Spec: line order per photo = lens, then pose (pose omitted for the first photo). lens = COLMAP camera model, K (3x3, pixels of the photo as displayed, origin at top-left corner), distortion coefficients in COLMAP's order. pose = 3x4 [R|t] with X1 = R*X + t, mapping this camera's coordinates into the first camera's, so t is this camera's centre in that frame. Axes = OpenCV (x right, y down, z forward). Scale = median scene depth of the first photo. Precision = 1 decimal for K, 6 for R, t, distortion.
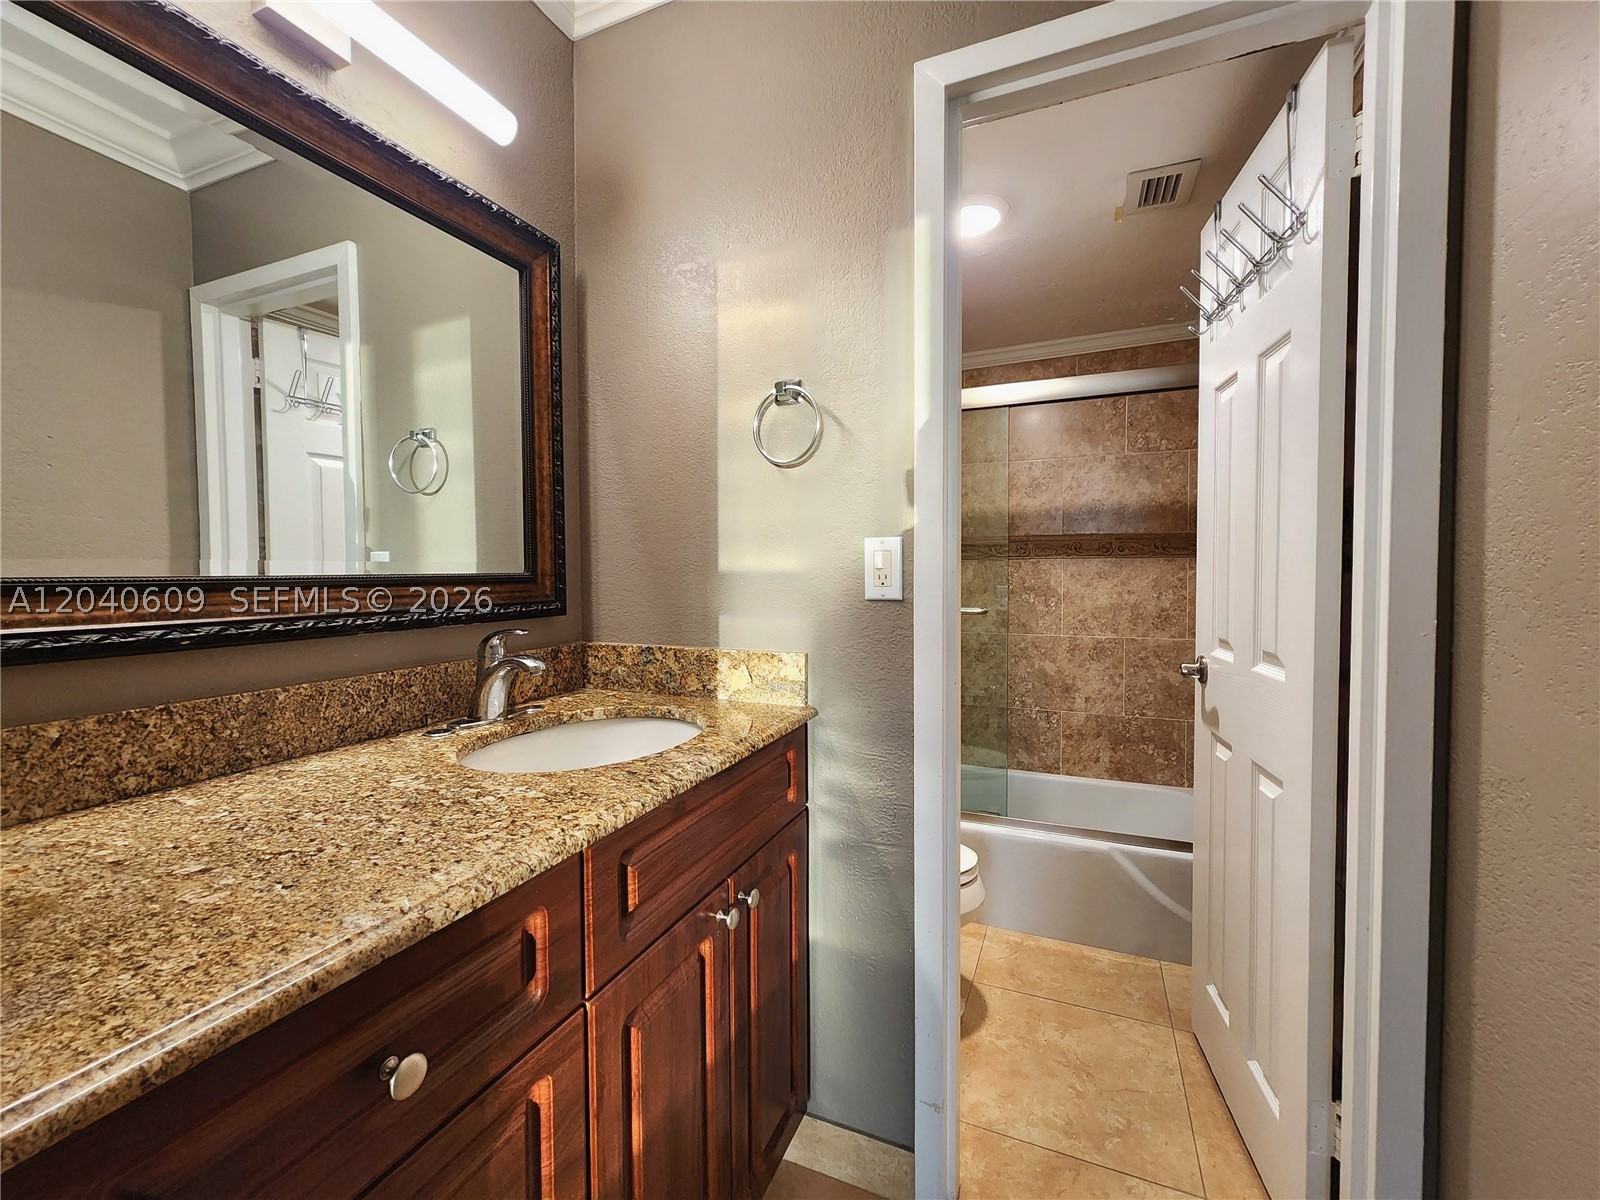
lens RADIAL K [[663.5, 0, 801.0], [0, 663.5, 596.1], [0, 0, 1]] dist [0.000490, 0.000069]
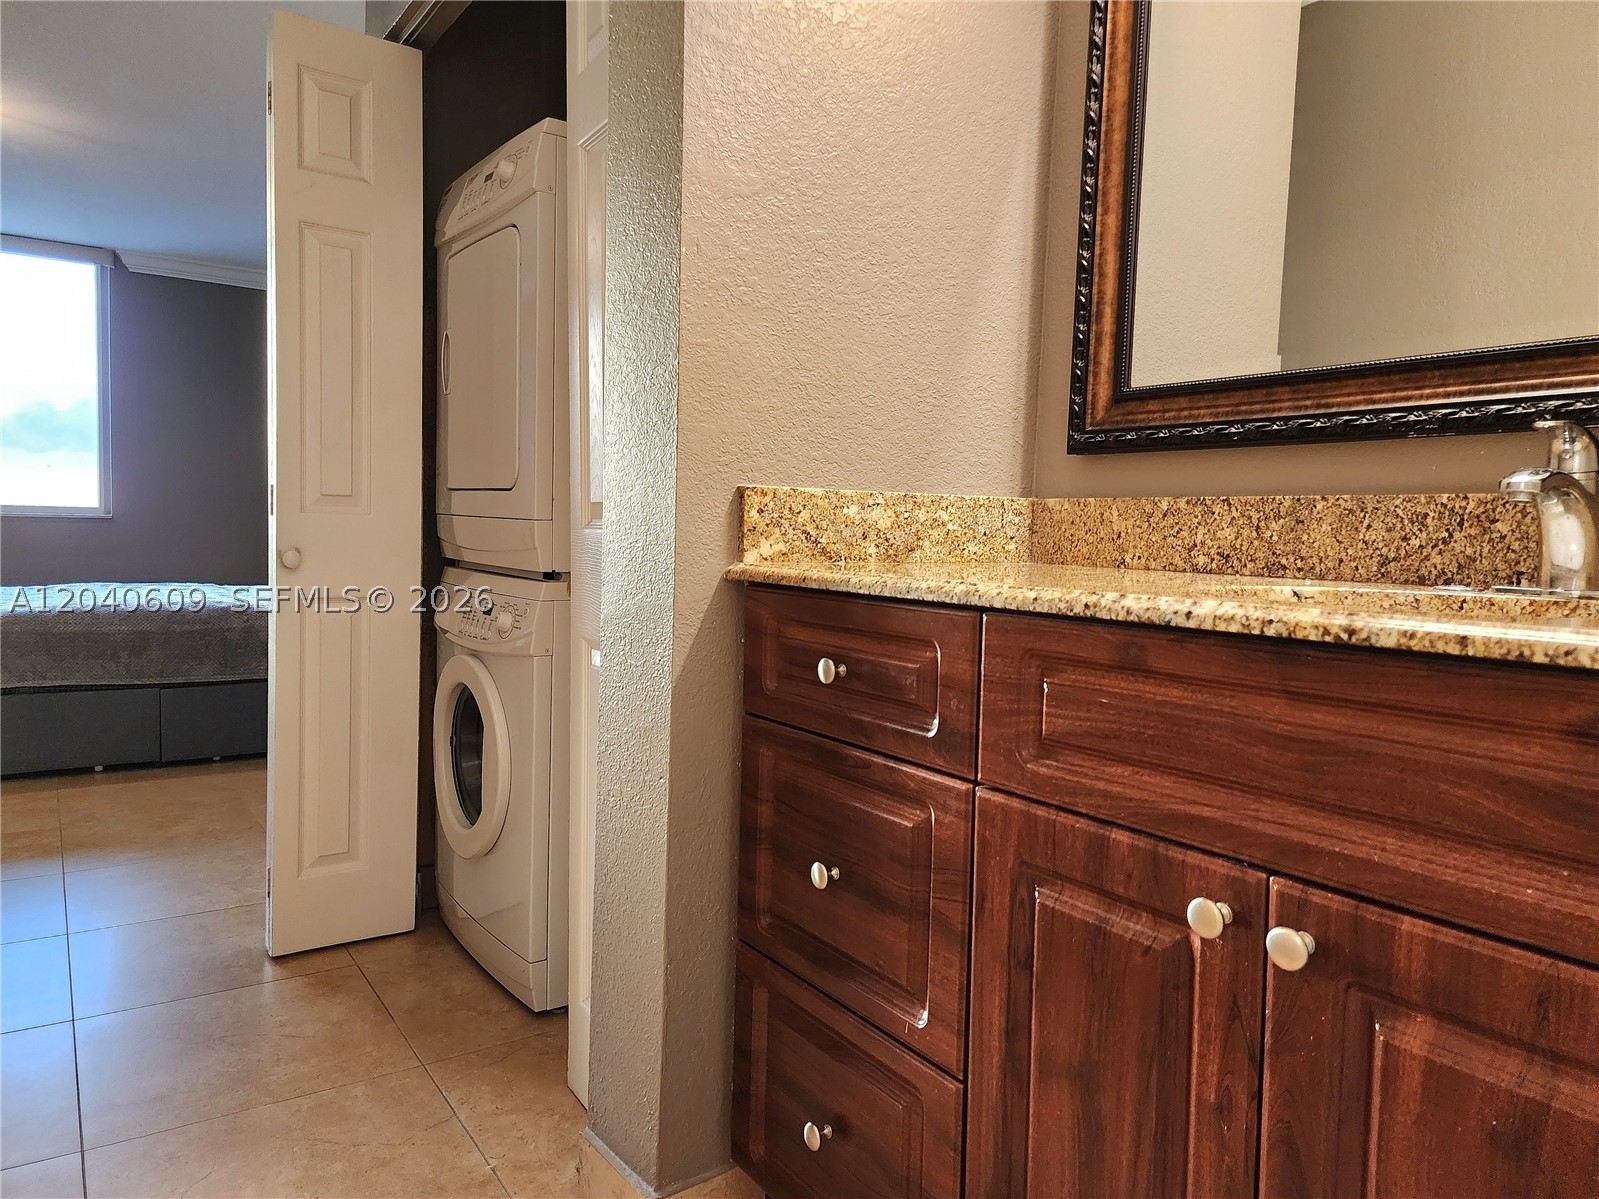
lens RADIAL K [[1072.1, 0, 795.0], [0, 1072.1, 597.4], [0, 0, 1]] dist [0.021295, -0.014900]
pose [[-0.540946, 0.050327, -0.839550, 0.801316], [-0.051836, 0.994316, 0.093004, 0.178600], [0.839459, 0.093829, -0.535262, 1.209545]]
